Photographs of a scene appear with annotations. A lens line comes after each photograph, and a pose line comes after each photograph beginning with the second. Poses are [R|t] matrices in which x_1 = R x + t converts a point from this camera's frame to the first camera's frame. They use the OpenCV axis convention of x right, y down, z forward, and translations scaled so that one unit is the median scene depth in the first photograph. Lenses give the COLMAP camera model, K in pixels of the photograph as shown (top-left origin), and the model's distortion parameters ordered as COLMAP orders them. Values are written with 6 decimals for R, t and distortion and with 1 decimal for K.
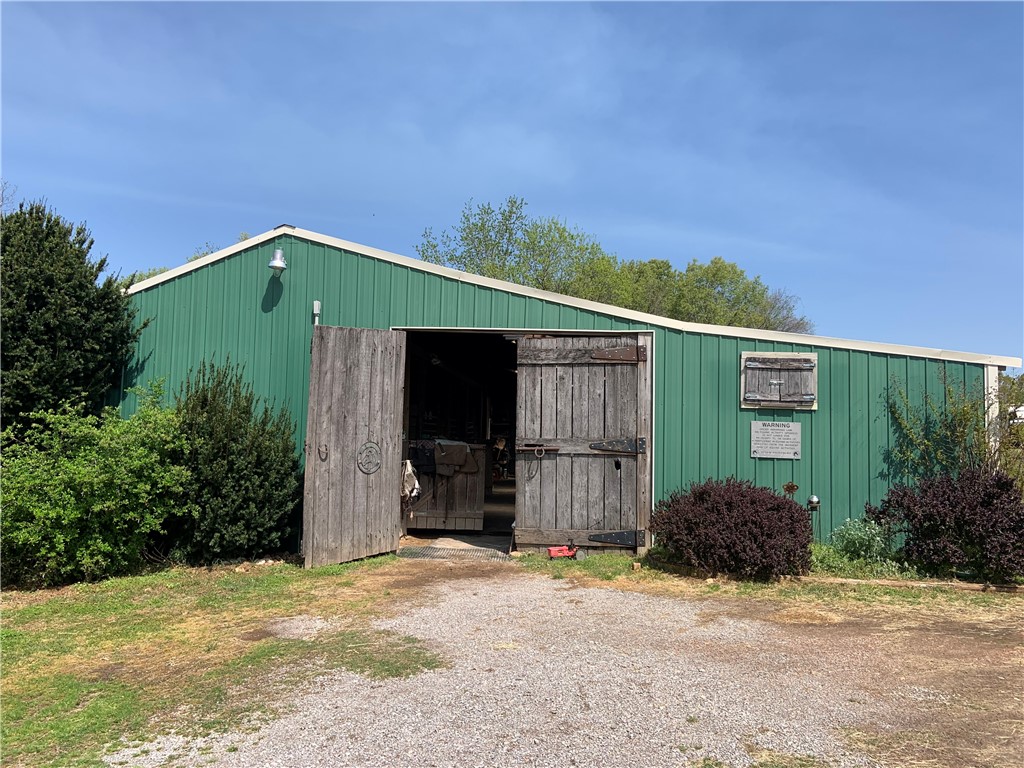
lens RADIAL K [[784.8, 0, 509.5], [0, 784.8, 377.9], [0, 0, 1]] dist [-0.006546, -0.009700]
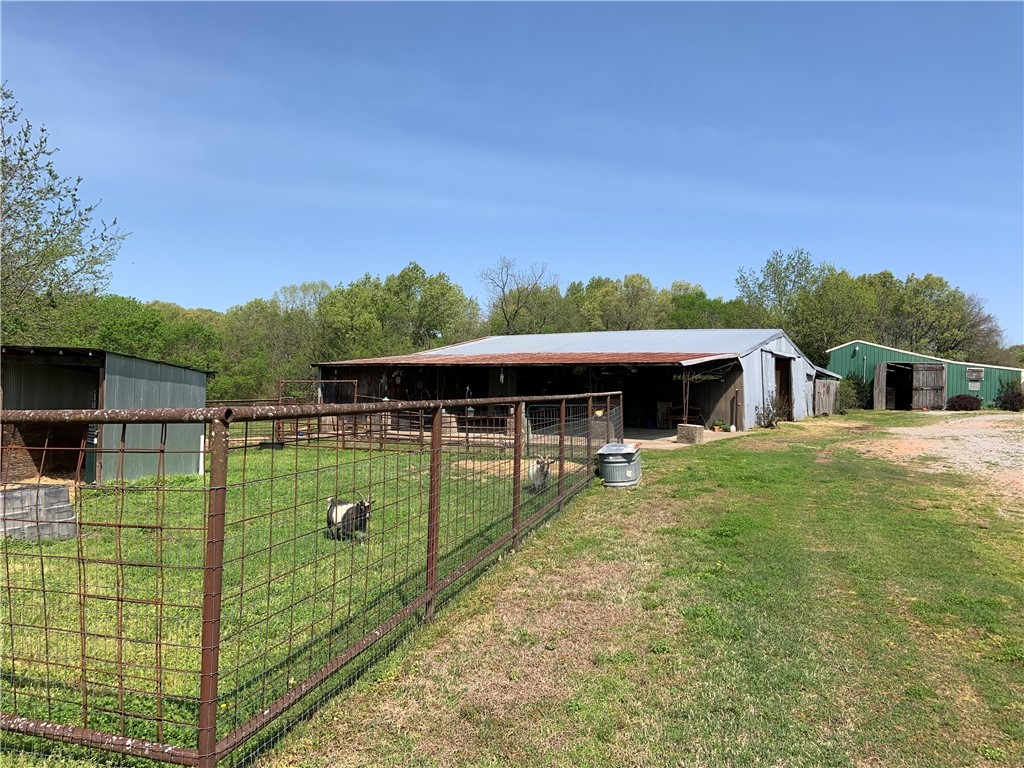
lens RADIAL K [[784.8, 0, 514.3], [0, 784.8, 392.9], [0, 0, 1]] dist [-0.006546, -0.009700]
pose [[0.981024, 0.002834, -0.193865, -1.469087], [0.009827, 0.997881, 0.064315, -0.213652], [0.193636, -0.065000, 0.978918, -4.165758]]
